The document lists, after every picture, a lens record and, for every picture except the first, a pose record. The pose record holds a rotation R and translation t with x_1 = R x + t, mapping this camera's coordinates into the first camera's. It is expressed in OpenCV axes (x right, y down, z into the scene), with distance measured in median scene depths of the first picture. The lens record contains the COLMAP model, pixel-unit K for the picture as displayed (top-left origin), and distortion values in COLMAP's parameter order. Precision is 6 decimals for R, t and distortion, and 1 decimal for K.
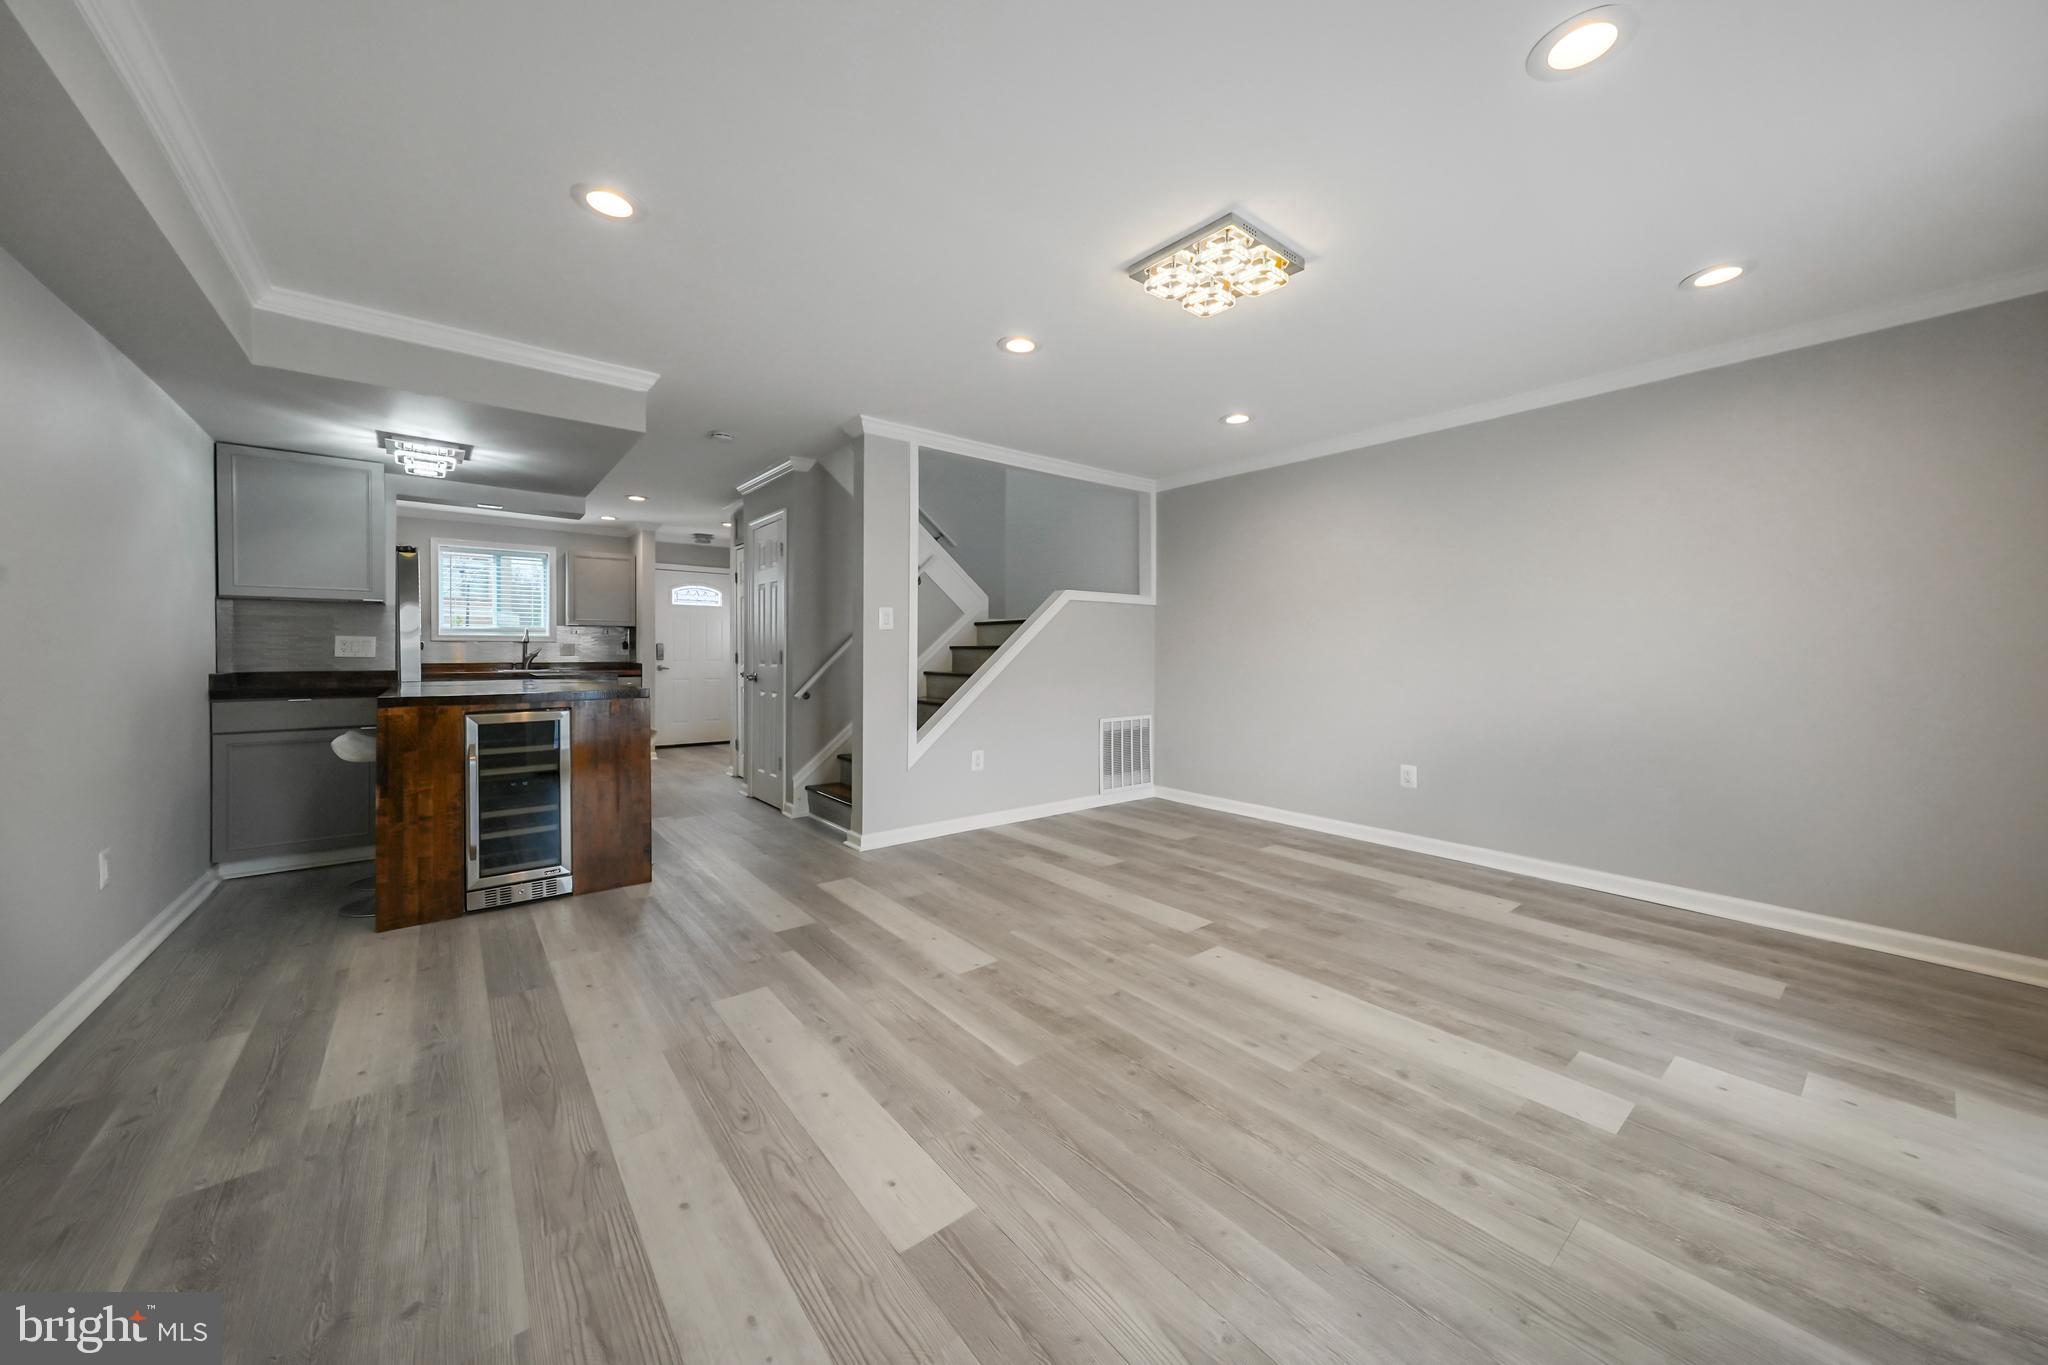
lens RADIAL K [[701.1, 0, 1015.9], [0, 701.1, 667.4], [0, 0, 1]] dist [0.000835, 0.000429]
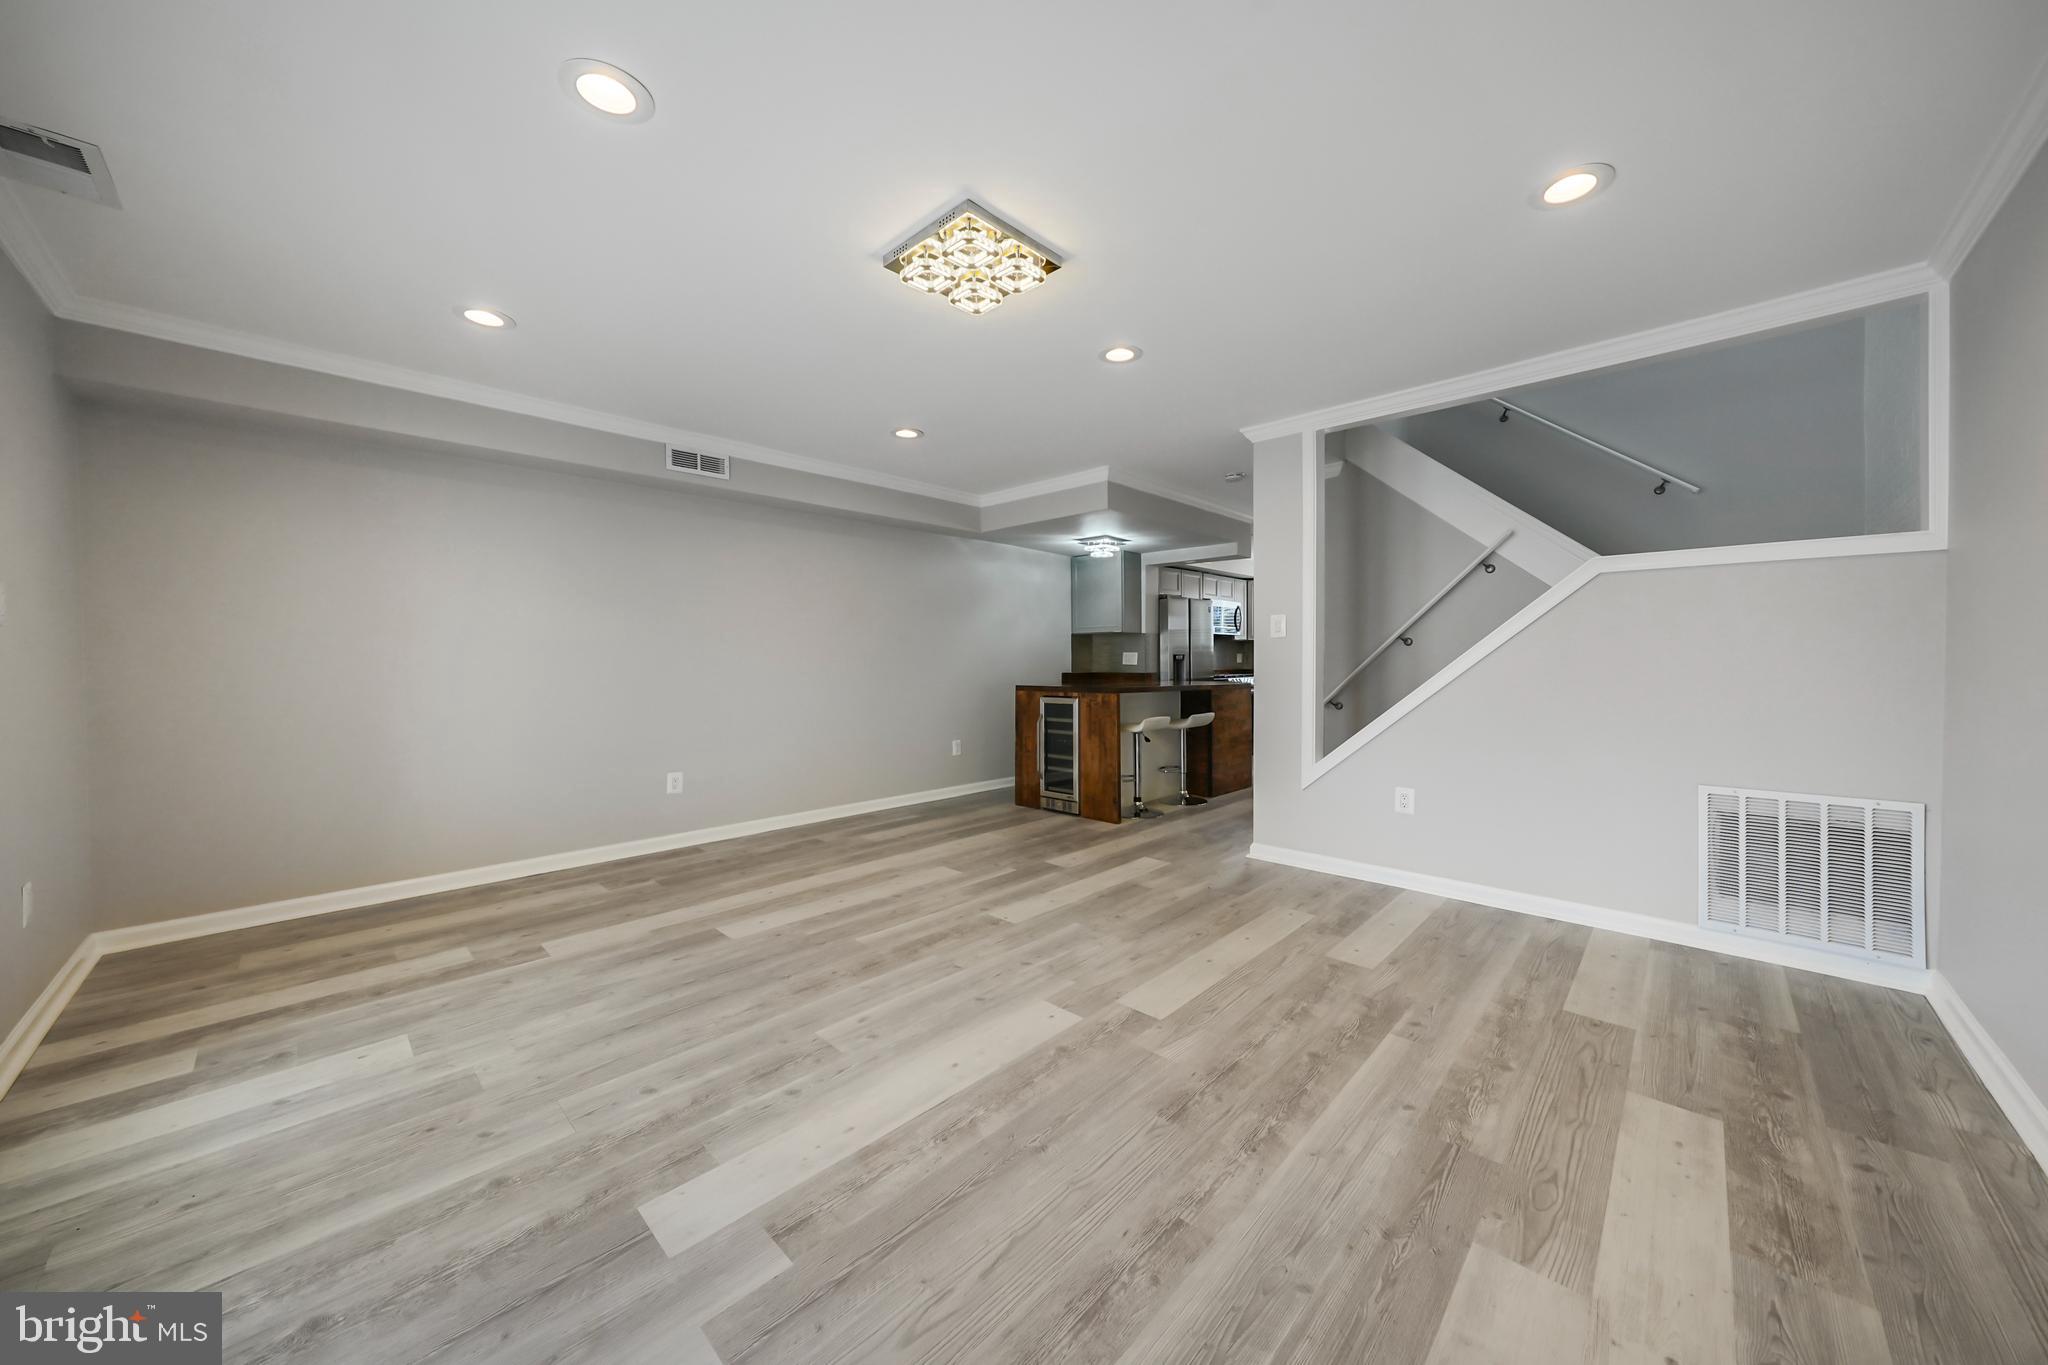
lens RADIAL K [[709.5, 0, 1074.3], [0, 709.5, 654.5], [0, 0, 1]] dist [-0.010225, -0.000163]
pose [[0.176294, -0.008535, -0.984301, 1.100346], [-0.019212, 0.999742, -0.012110, -0.022046], [0.984150, 0.021045, 0.176085, 0.824307]]
